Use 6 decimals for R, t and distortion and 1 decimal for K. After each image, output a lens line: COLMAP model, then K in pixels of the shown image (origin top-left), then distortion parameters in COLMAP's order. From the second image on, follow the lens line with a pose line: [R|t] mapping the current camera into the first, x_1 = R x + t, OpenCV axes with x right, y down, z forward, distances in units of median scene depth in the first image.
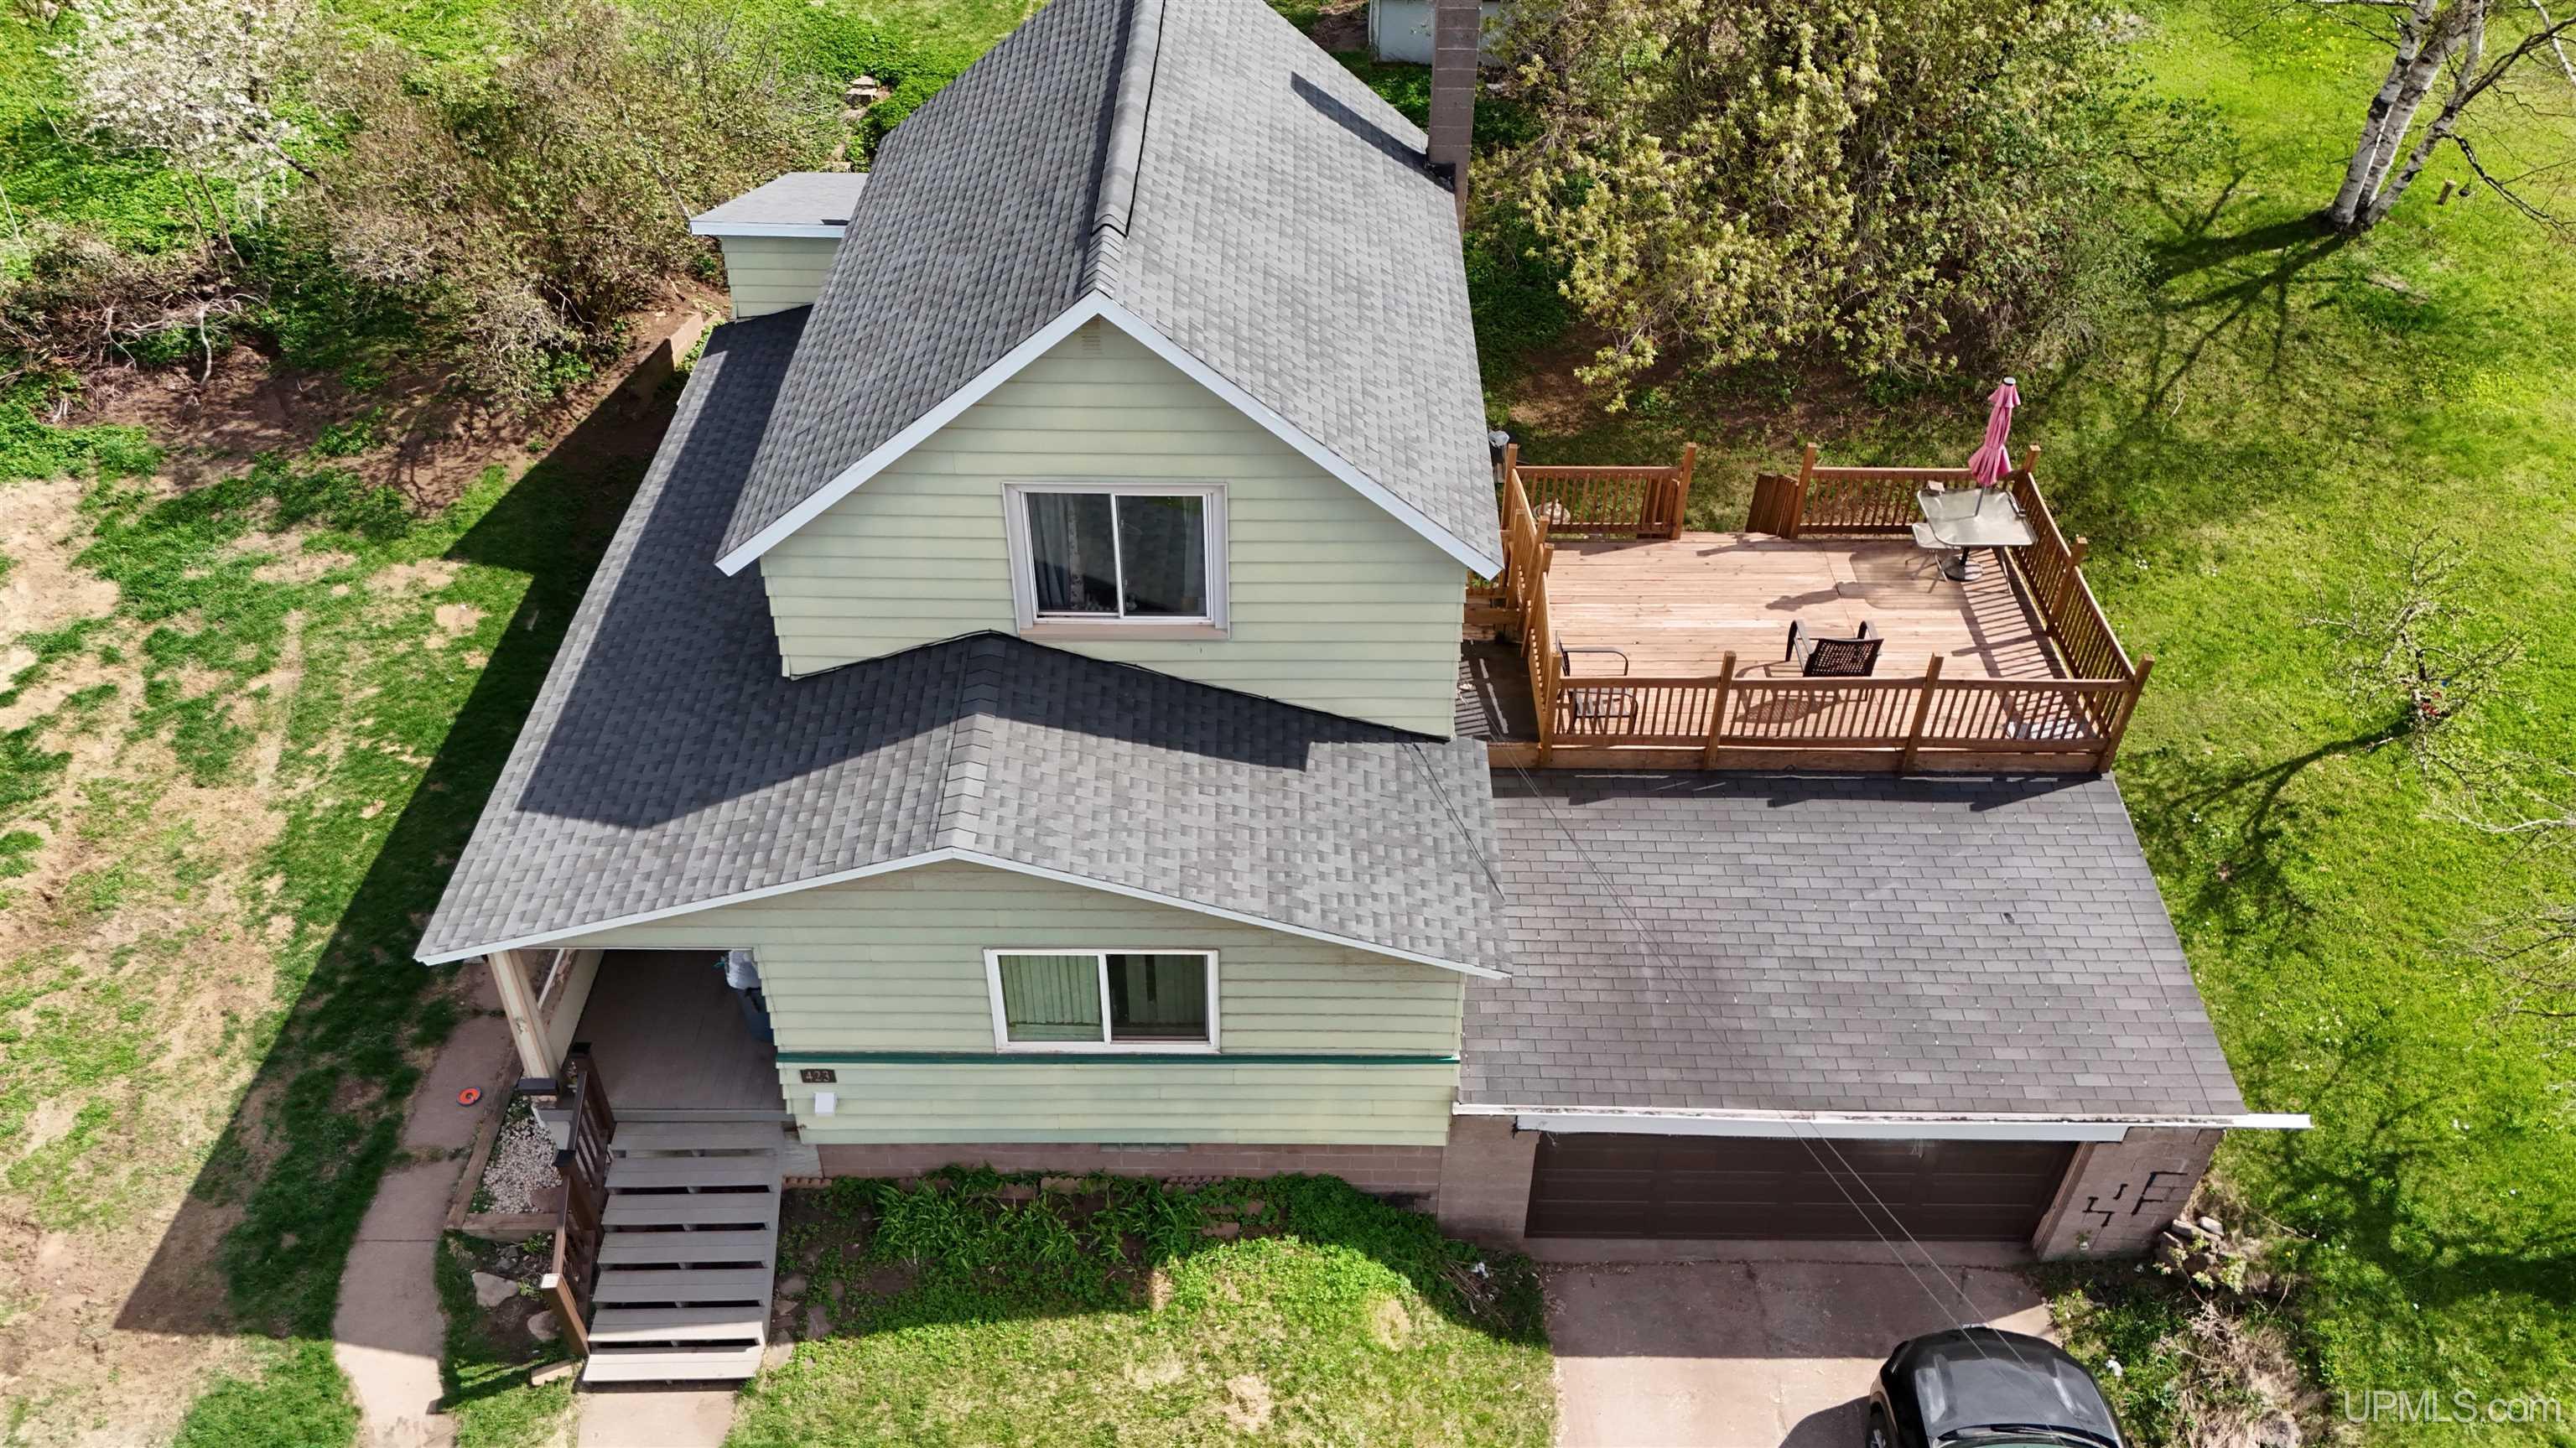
lens RADIAL K [[1879.5, 0, 1289.3], [0, 1879.5, 723.8], [0, 0, 1]] dist [0.071047, -0.058773]
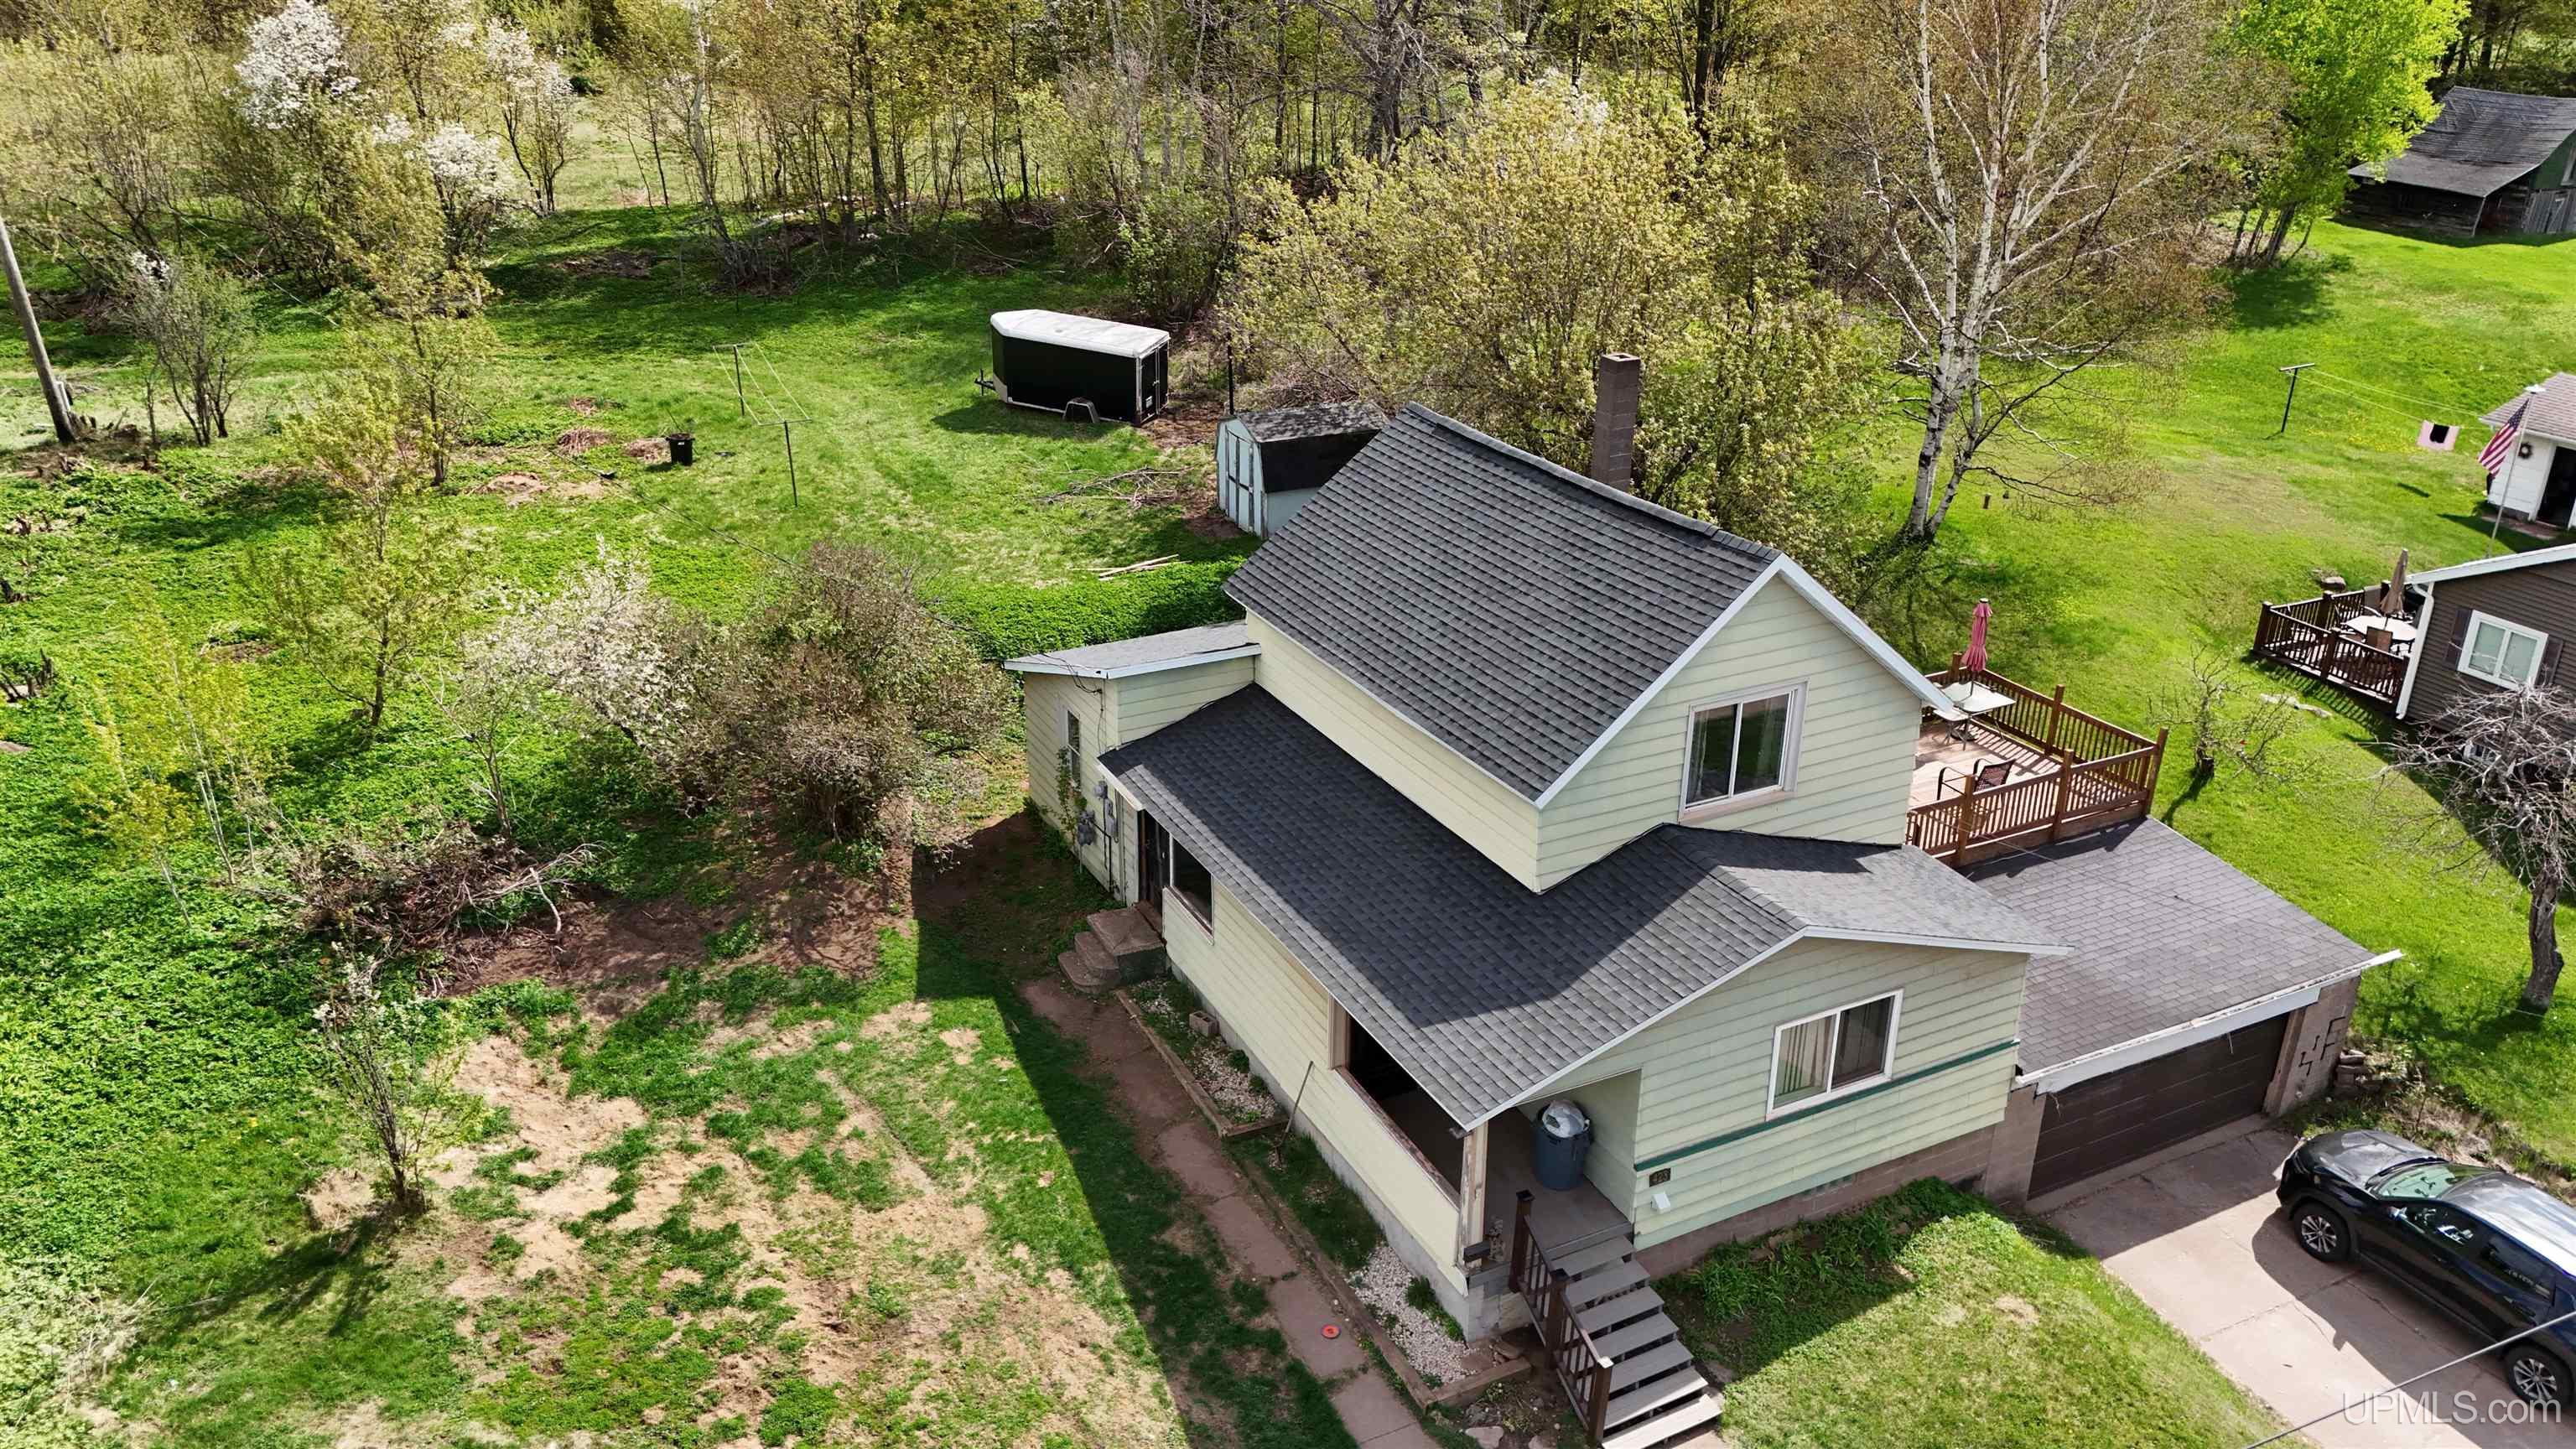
lens RADIAL K [[1879.6, 0, 1286.1], [0, 1879.6, 722.9], [0, 0, 1]] dist [0.071047, -0.058773]
pose [[0.888798, -0.184488, 0.419527, -0.843616], [0.298554, 0.927589, -0.224597, 0.096129], [-0.347713, 0.324873, 0.879519, -0.145460]]
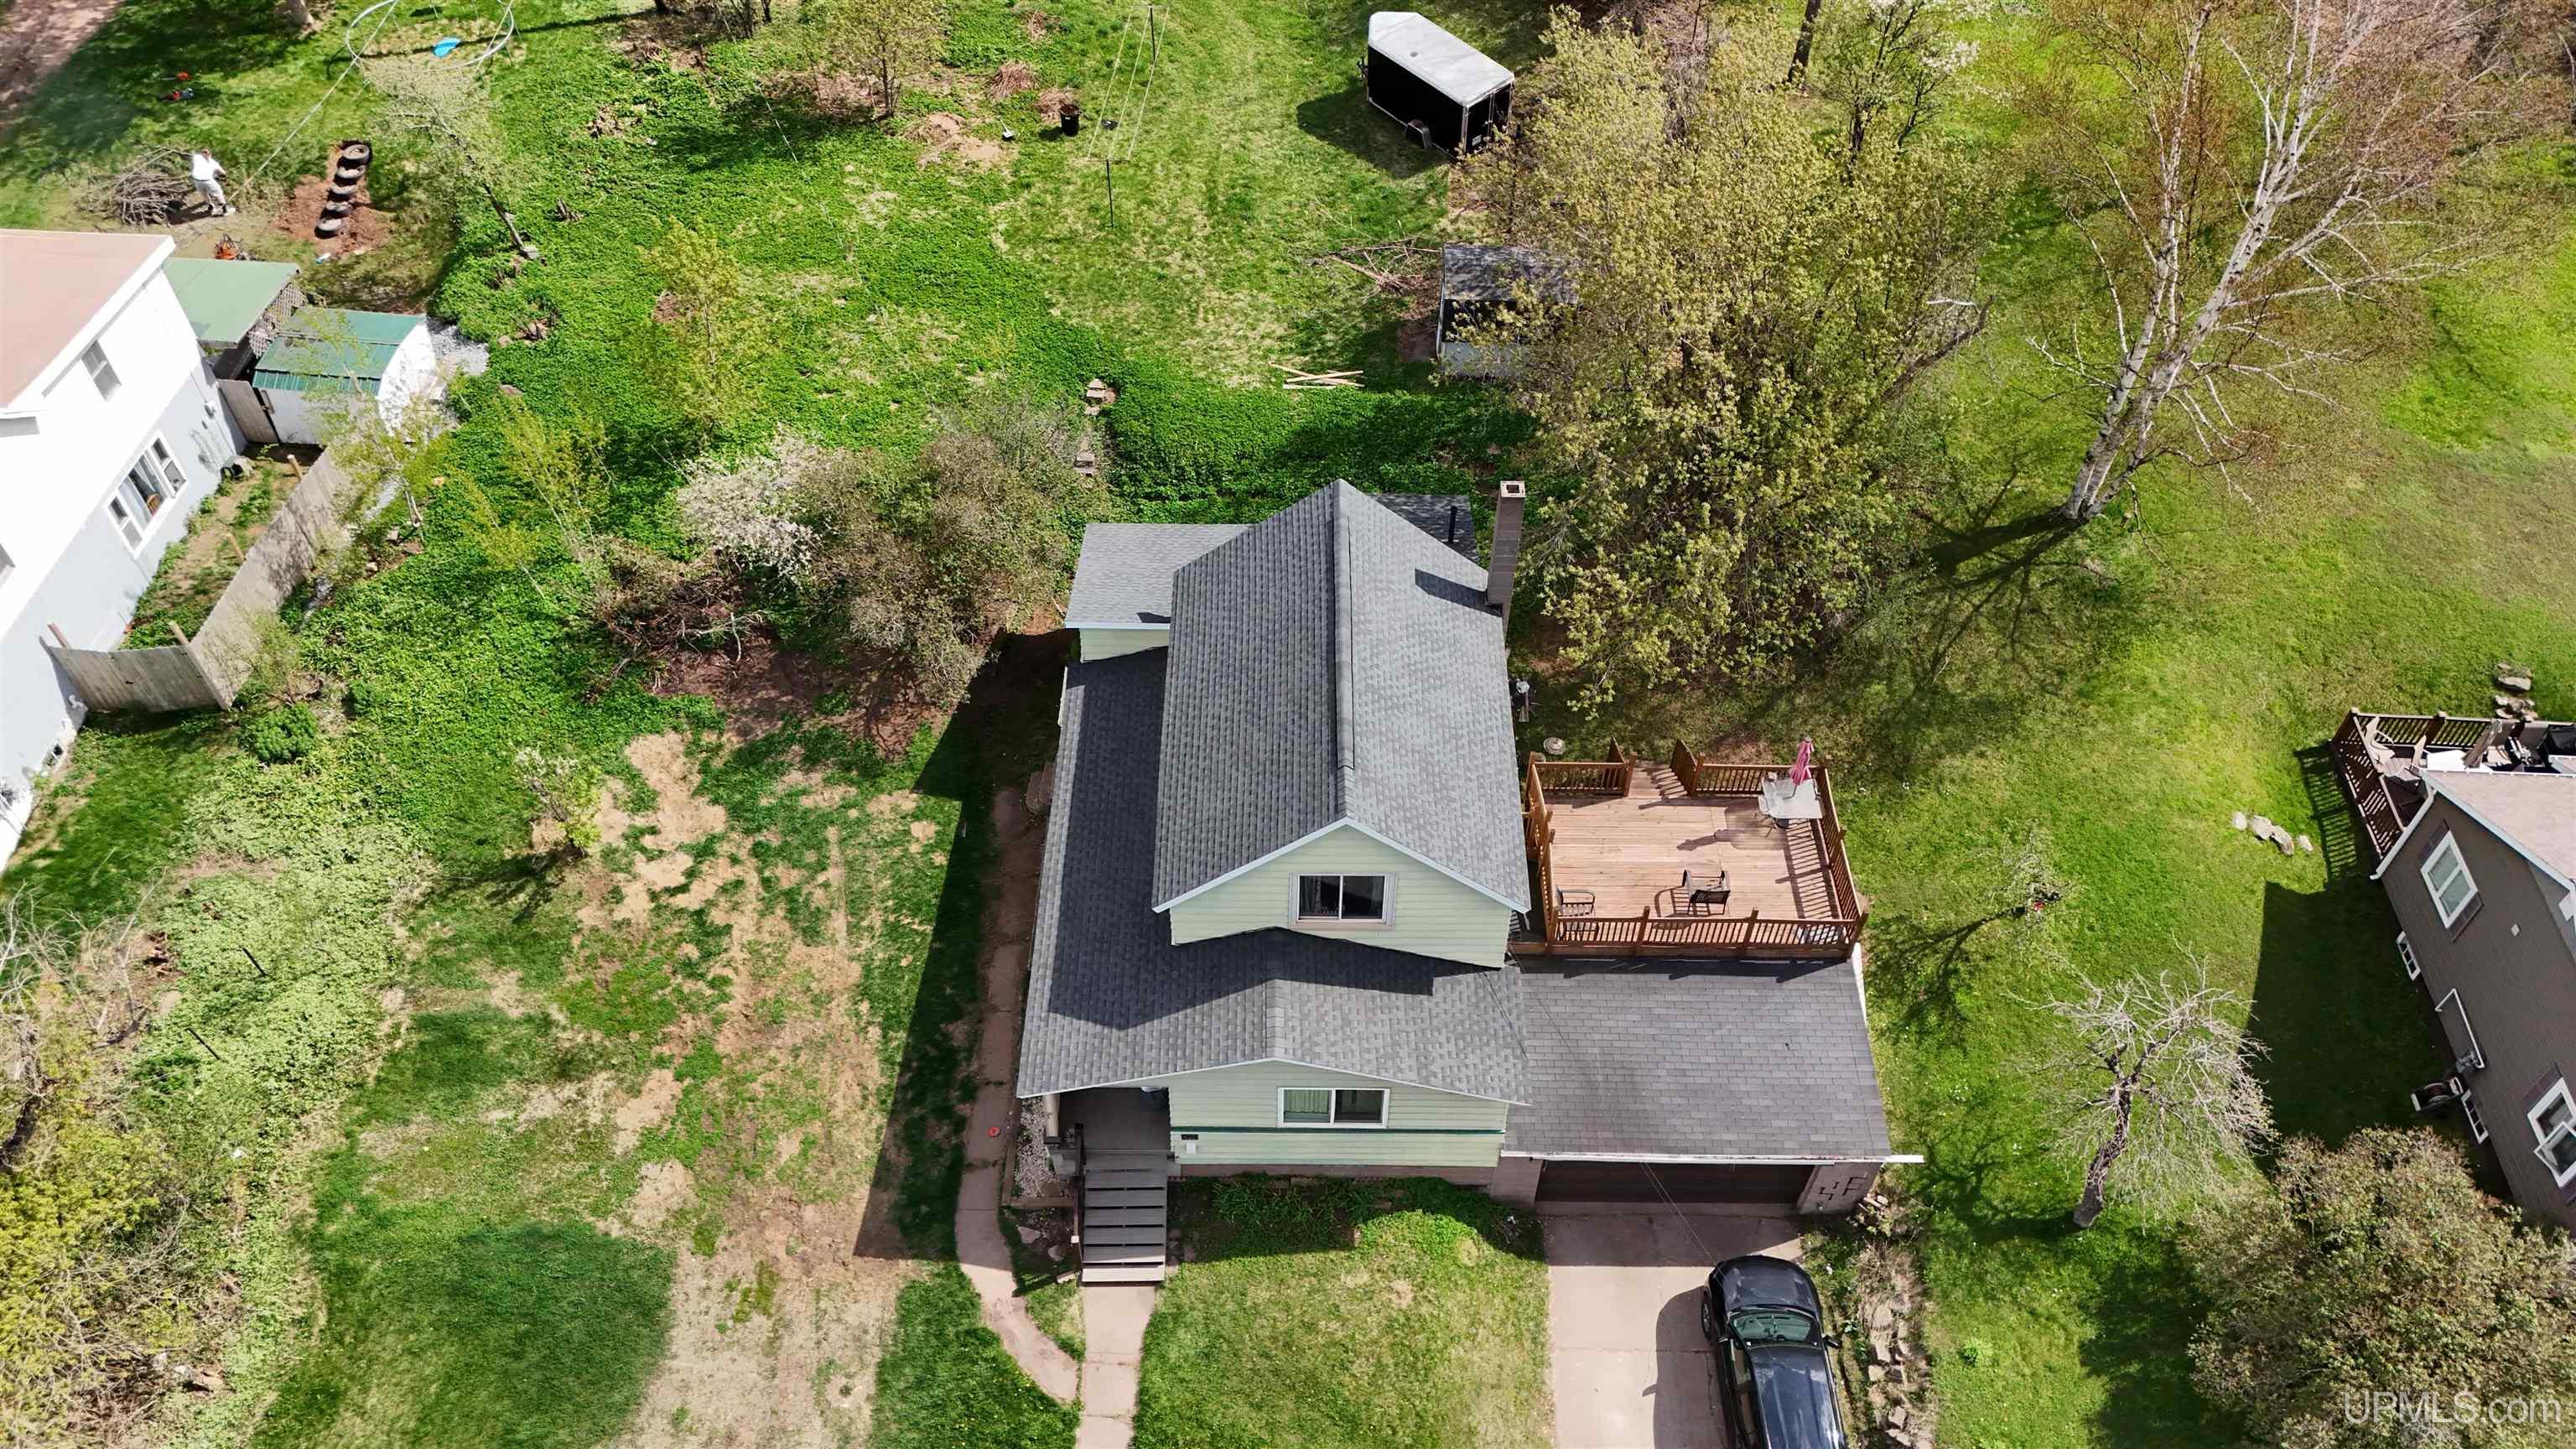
lens RADIAL K [[1879.6, 0, 1290.4], [0, 1879.6, 722.0], [0, 0, 1]] dist [0.071047, -0.058773]
pose [[0.999999, 0.001247, -0.000849, -0.120709], [-0.001131, 0.992171, 0.124878, -0.443858], [0.000998, -0.124877, 0.992172, -0.832804]]
